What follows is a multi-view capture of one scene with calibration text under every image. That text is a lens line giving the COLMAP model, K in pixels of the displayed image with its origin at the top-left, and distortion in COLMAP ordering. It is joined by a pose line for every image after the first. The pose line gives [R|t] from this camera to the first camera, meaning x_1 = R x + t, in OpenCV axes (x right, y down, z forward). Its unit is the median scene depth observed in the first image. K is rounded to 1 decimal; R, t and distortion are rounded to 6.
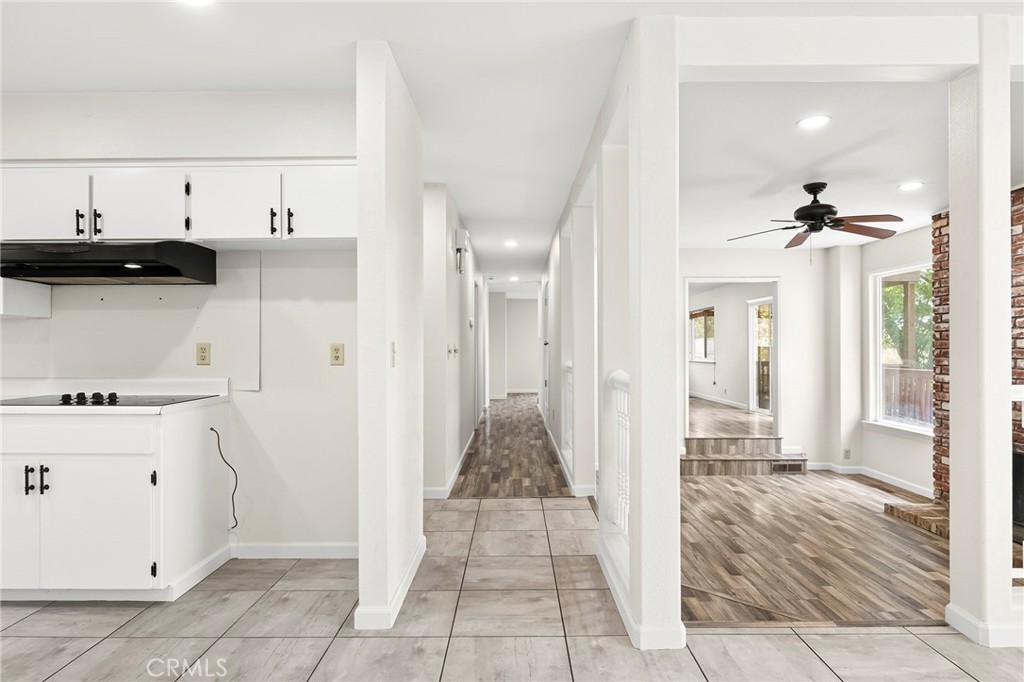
lens RADIAL K [[603.5, 0, 513.9], [0, 603.5, 347.8], [0, 0, 1]] dist [0.005336, 0.001799]
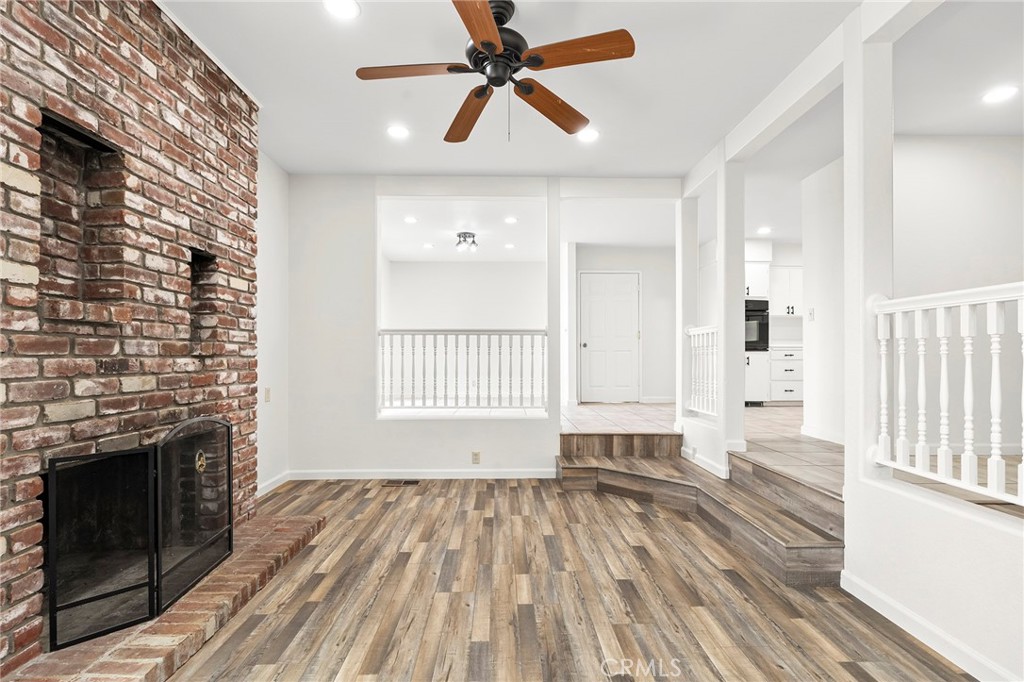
lens RADIAL K [[479.8, 0, 510.0], [0, 479.8, 350.6], [0, 0, 1]] dist [0.000541, 0.000027]
pose [[-0.999938, 0.001925, -0.010953, 0.522373], [0.002052, 0.999931, -0.011548, 0.092952], [0.010930, -0.011569, -0.999873, 1.581038]]
